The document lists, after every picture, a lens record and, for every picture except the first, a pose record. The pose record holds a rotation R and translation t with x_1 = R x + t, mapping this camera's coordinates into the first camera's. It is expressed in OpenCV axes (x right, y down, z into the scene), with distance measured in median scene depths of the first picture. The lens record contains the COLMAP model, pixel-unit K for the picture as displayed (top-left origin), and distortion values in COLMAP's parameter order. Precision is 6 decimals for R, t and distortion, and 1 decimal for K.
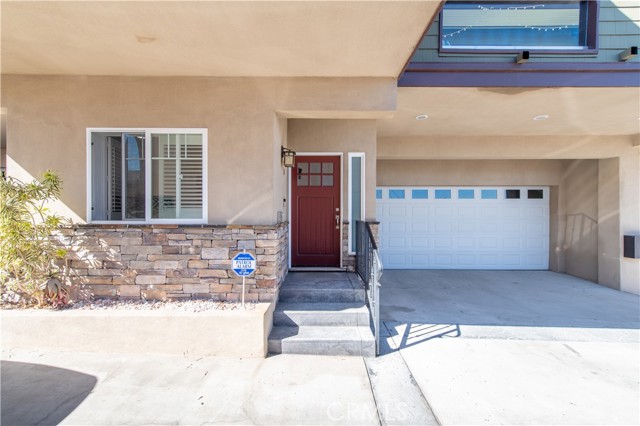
lens RADIAL K [[249.8, 0, 320.0], [0, 249.8, 213.0], [0, 0, 1]] dist [0.008971, -0.000502]
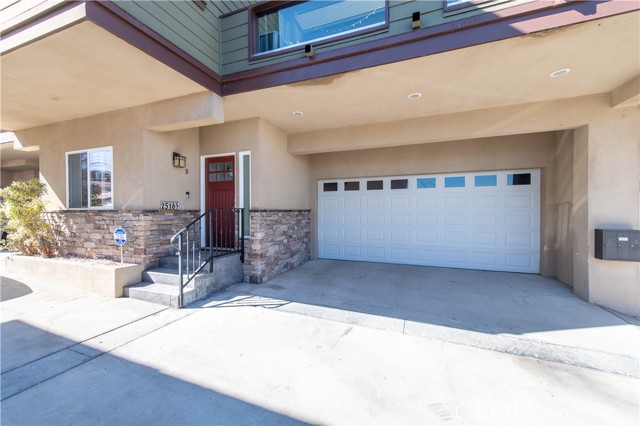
lens RADIAL K [[249.8, 0, 320.0], [0, 249.8, 213.0], [0, 0, 1]] dist [0.008971, -0.000502]
pose [[0.935986, -0.001449, -0.352035, 1.189543], [0.004012, 0.999970, 0.006551, 0.056601], [0.352015, -0.007544, 0.935964, 0.024567]]
